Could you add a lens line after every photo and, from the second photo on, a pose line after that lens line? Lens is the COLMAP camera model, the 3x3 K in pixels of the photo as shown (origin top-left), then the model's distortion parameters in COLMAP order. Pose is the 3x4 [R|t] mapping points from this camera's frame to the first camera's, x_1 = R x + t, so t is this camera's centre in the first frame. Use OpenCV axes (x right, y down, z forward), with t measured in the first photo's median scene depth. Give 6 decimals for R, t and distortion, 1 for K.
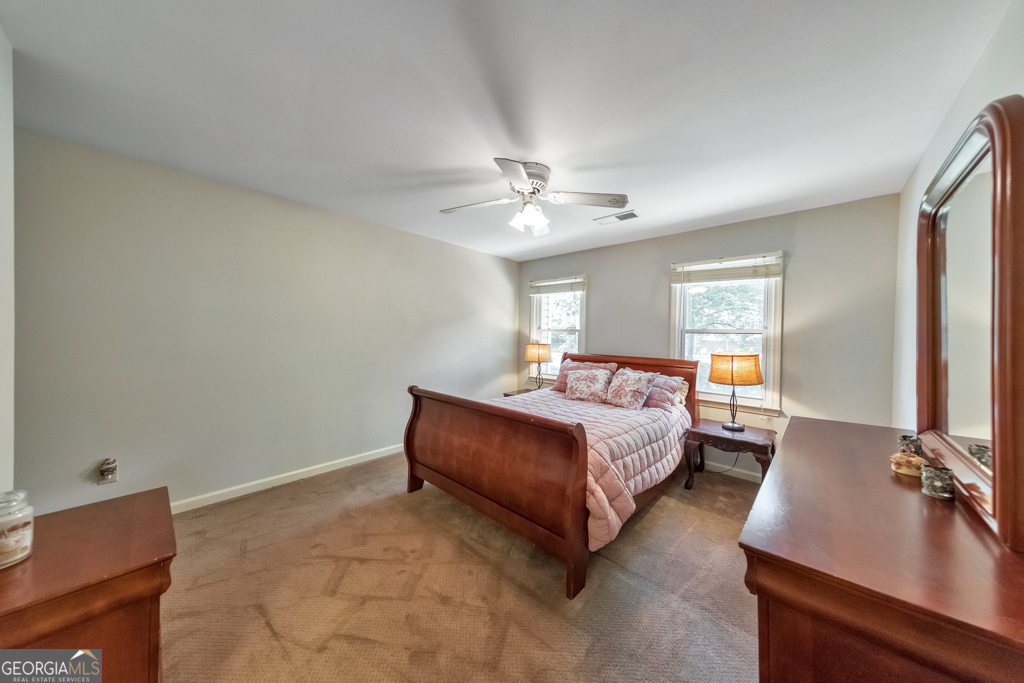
lens RADIAL K [[327.3, 0, 532.4], [0, 327.3, 330.4], [0, 0, 1]] dist [-0.000034, 0.000018]
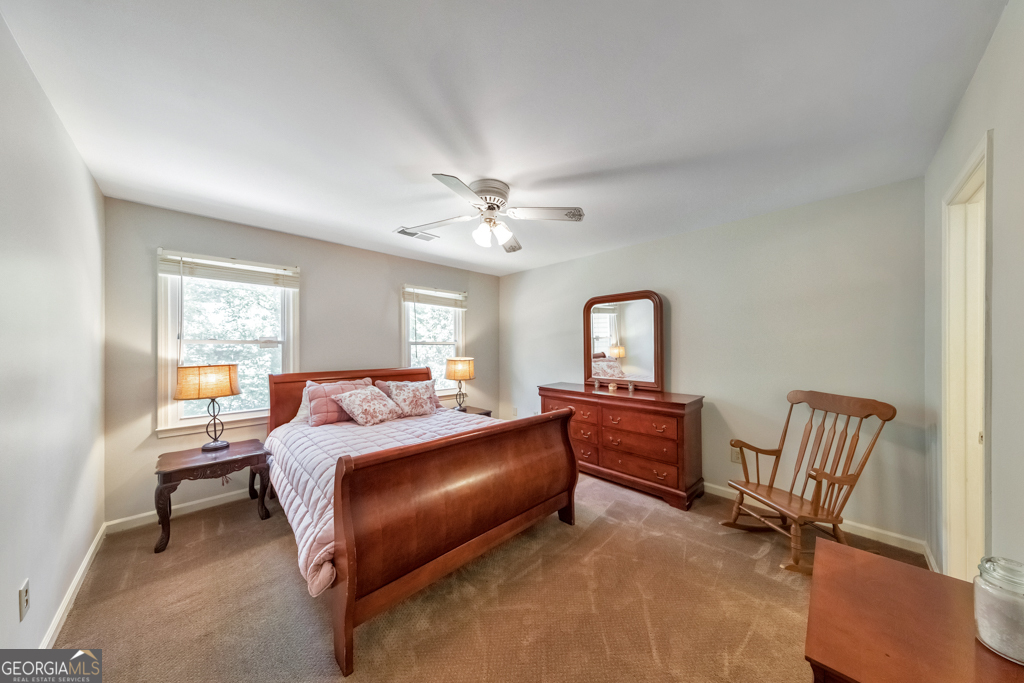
lens RADIAL K [[327.7, 0, 505.8], [0, 327.7, 347.3], [0, 0, 1]] dist [0.000076, 0.000110]
pose [[0.075662, -0.023586, 0.996855, -0.543913], [-0.013800, 0.999600, 0.024698, -0.013280], [-0.997038, -0.015626, 0.075307, 0.455201]]
